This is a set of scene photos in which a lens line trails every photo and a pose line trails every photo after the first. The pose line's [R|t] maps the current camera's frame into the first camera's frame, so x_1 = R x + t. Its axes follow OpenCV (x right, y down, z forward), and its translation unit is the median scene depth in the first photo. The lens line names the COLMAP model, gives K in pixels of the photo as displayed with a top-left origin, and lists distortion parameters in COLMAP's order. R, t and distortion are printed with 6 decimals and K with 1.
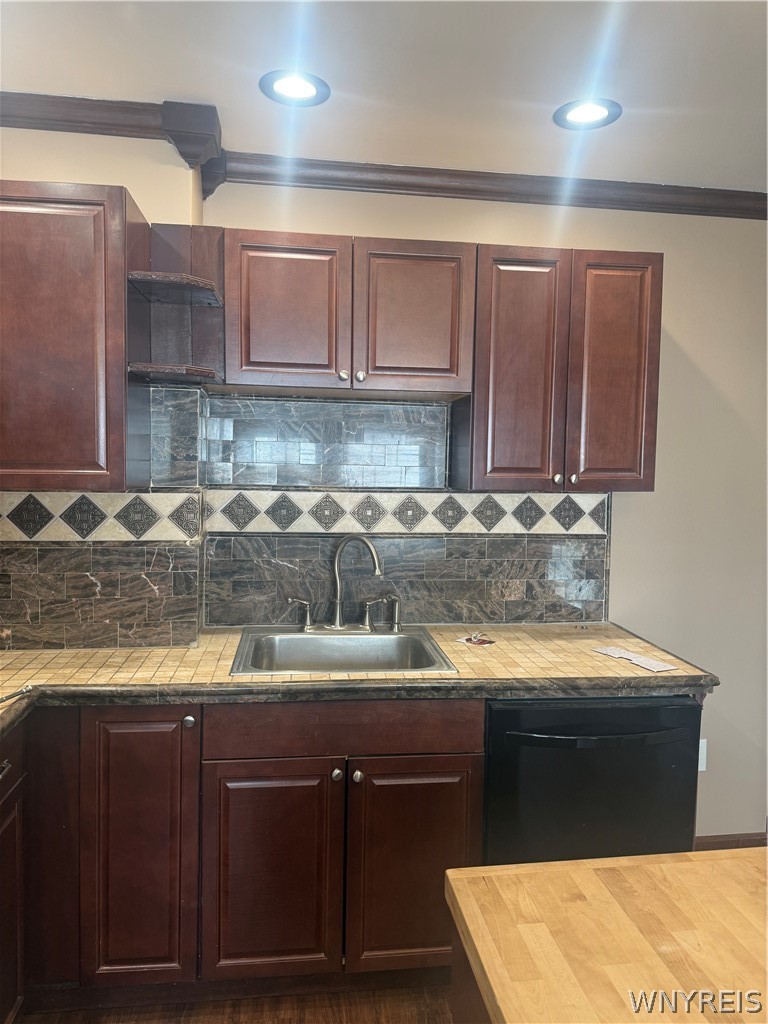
lens RADIAL K [[725.0, 0, 388.5], [0, 725.0, 509.6], [0, 0, 1]] dist [0.060560, -0.006532]
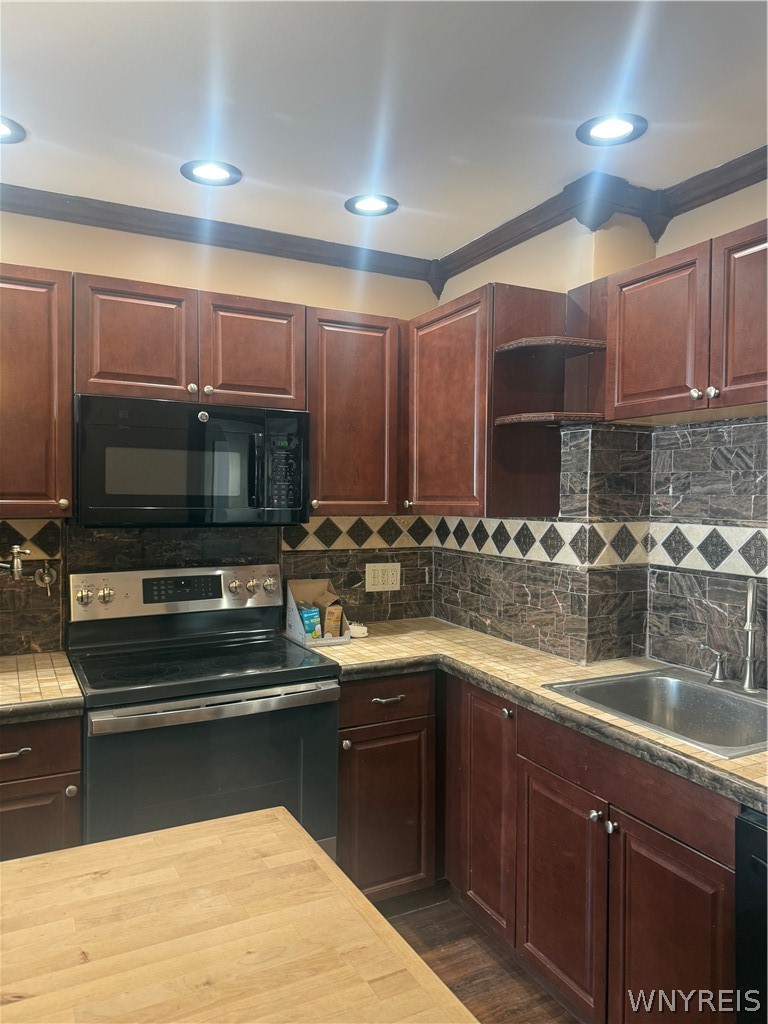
lens RADIAL K [[725.0, 0, 388.5], [0, 725.0, 509.6], [0, 0, 1]] dist [0.060560, -0.006532]
pose [[0.309069, 0.001450, -0.951039, 0.600917], [-0.059524, 0.998068, -0.017822, -0.004994], [0.949175, 0.062118, 0.308558, 0.334198]]
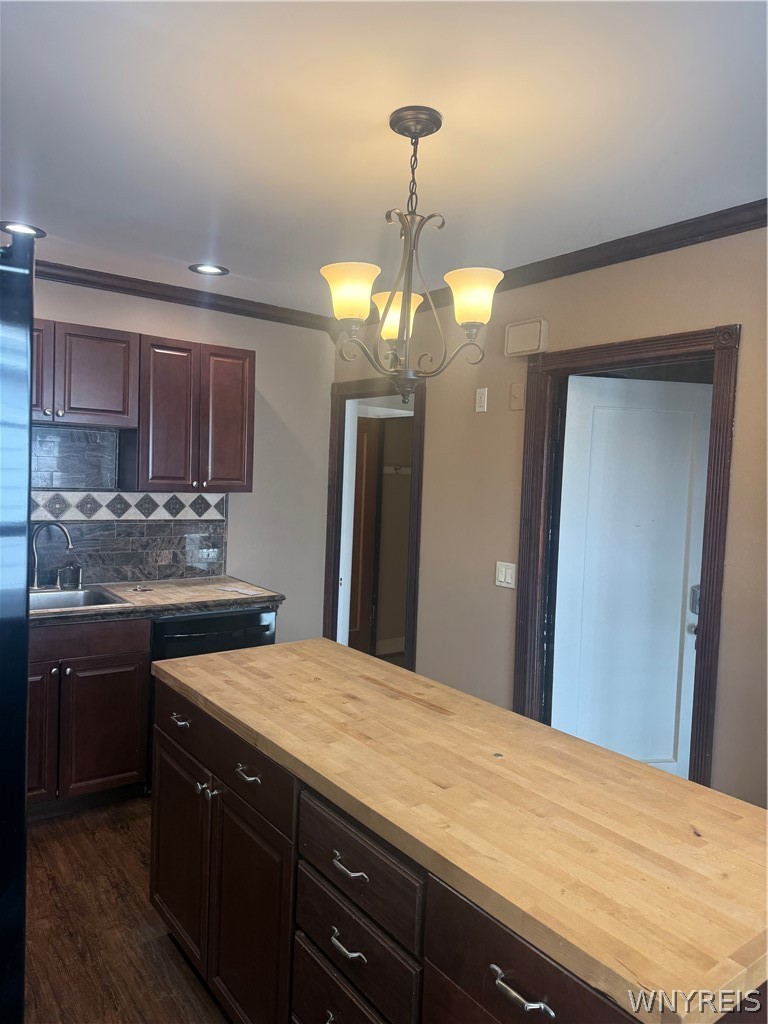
lens RADIAL K [[725.0, 0, 388.5], [0, 725.0, 509.6], [0, 0, 1]] dist [0.060560, -0.006532]
pose [[0.873852, -0.005748, 0.486158, -0.164801], [0.004735, 0.999983, 0.003312, 0.010128], [-0.486169, -0.000592, 0.873865, -0.576629]]
